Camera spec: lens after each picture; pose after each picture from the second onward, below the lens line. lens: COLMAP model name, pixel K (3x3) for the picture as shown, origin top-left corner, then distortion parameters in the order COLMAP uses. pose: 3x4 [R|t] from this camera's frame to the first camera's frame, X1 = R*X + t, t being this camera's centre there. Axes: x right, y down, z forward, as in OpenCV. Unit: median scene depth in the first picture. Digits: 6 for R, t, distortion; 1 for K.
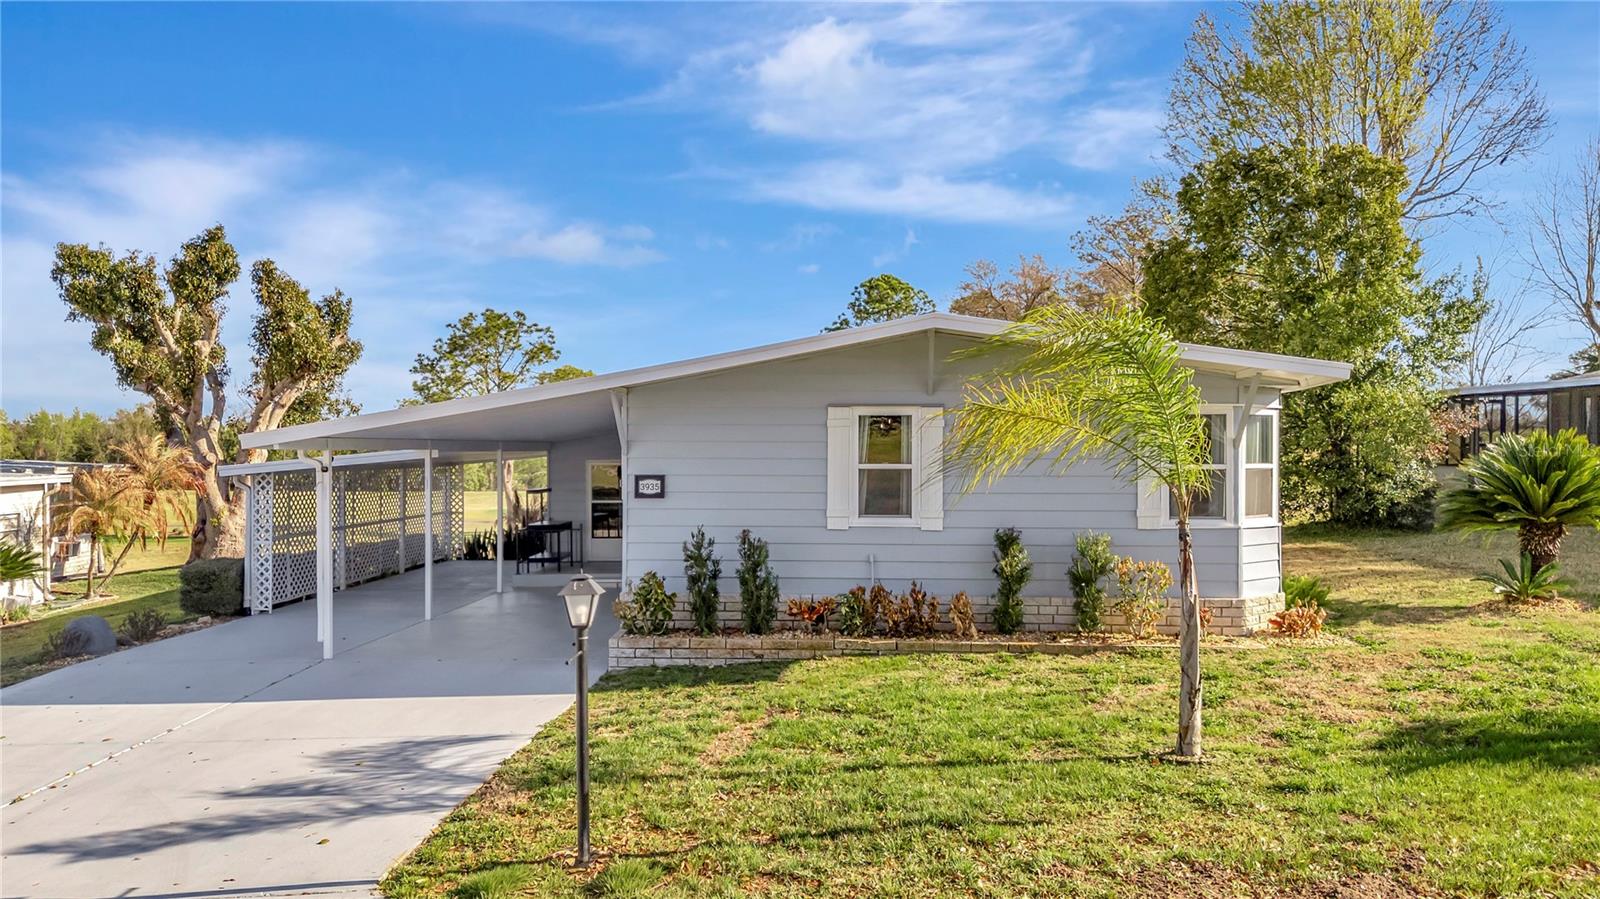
lens RADIAL K [[1179.7, 0, 804.4], [0, 1179.7, 439.1], [0, 0, 1]] dist [0.047833, -0.028420]
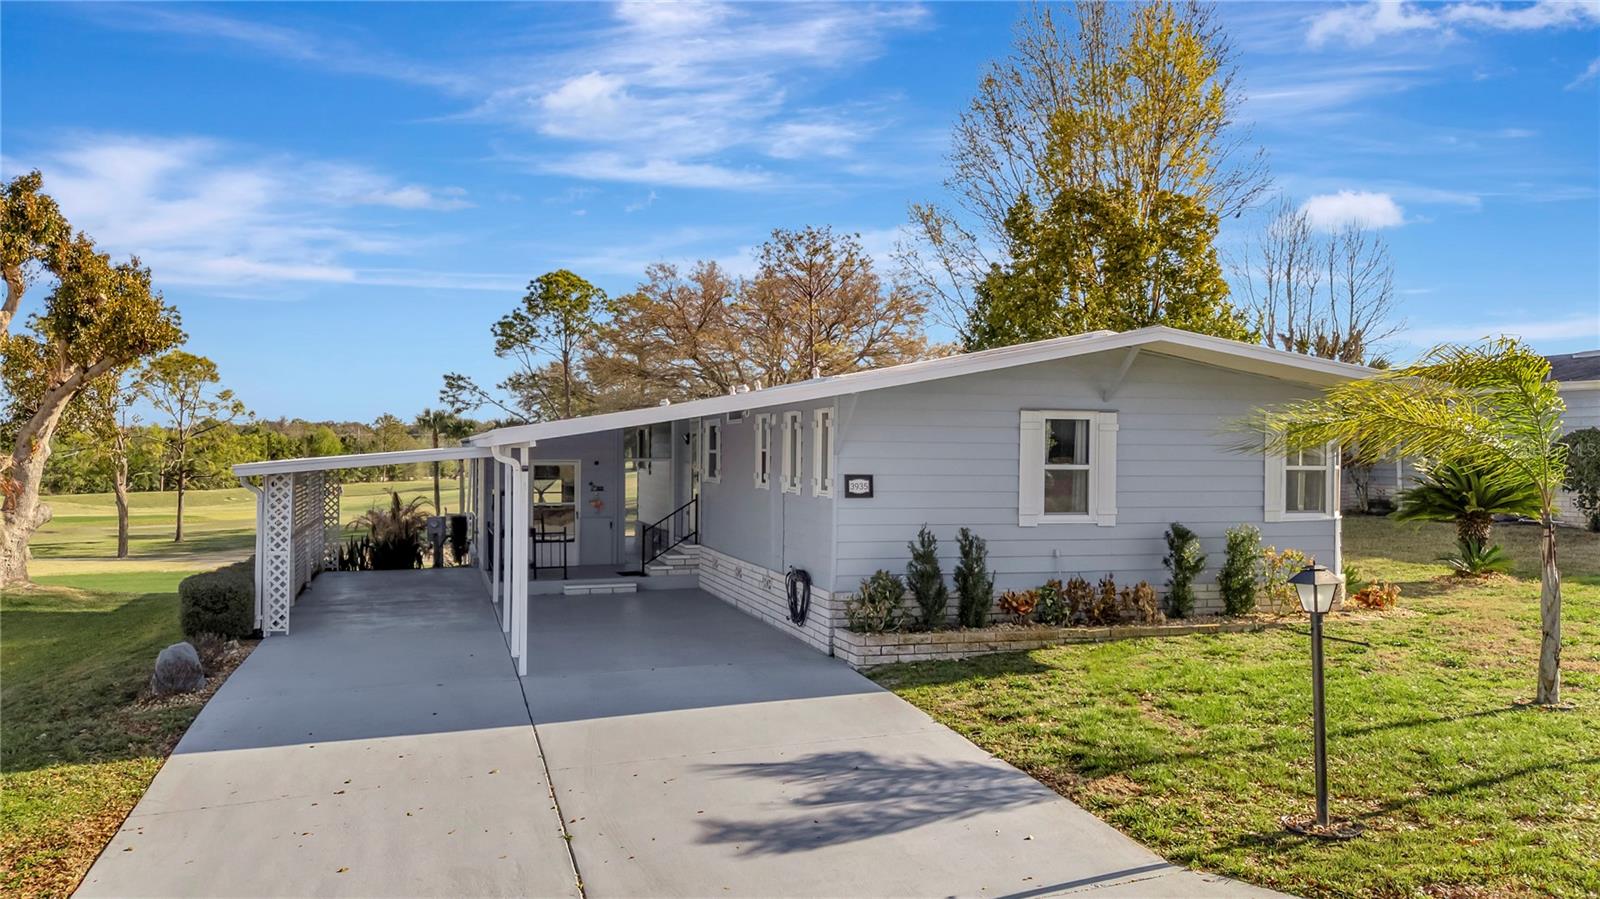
lens RADIAL K [[1179.7, 0, 811.5], [0, 1179.7, 446.5], [0, 0, 1]] dist [0.047833, -0.028420]
pose [[0.936221, 0.009035, 0.351296, -0.531990], [-0.010810, 0.999937, 0.003091, 0.003505], [-0.351245, -0.006692, 0.936260, 0.073390]]
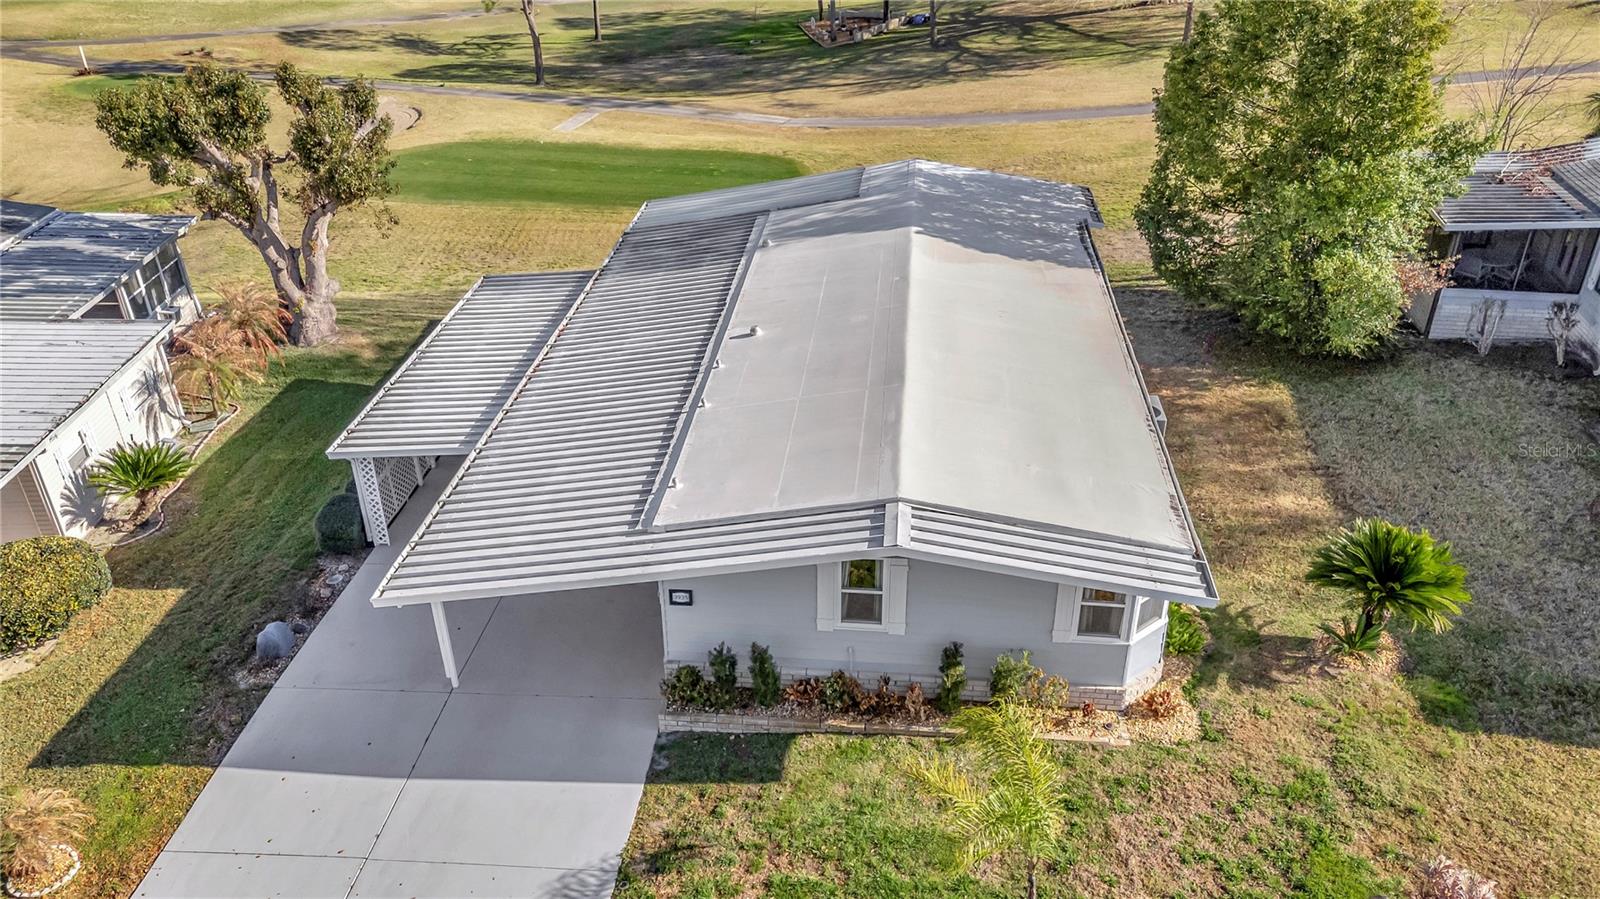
lens RADIAL K [[1179.7, 0, 802.3], [0, 1179.7, 435.2], [0, 0, 1]] dist [0.047833, -0.028420]
pose [[0.999353, 0.006726, -0.035344, 0.048595], [0.011210, 0.875259, 0.483524, -0.757192], [0.034187, -0.483607, 0.874617, -0.048651]]
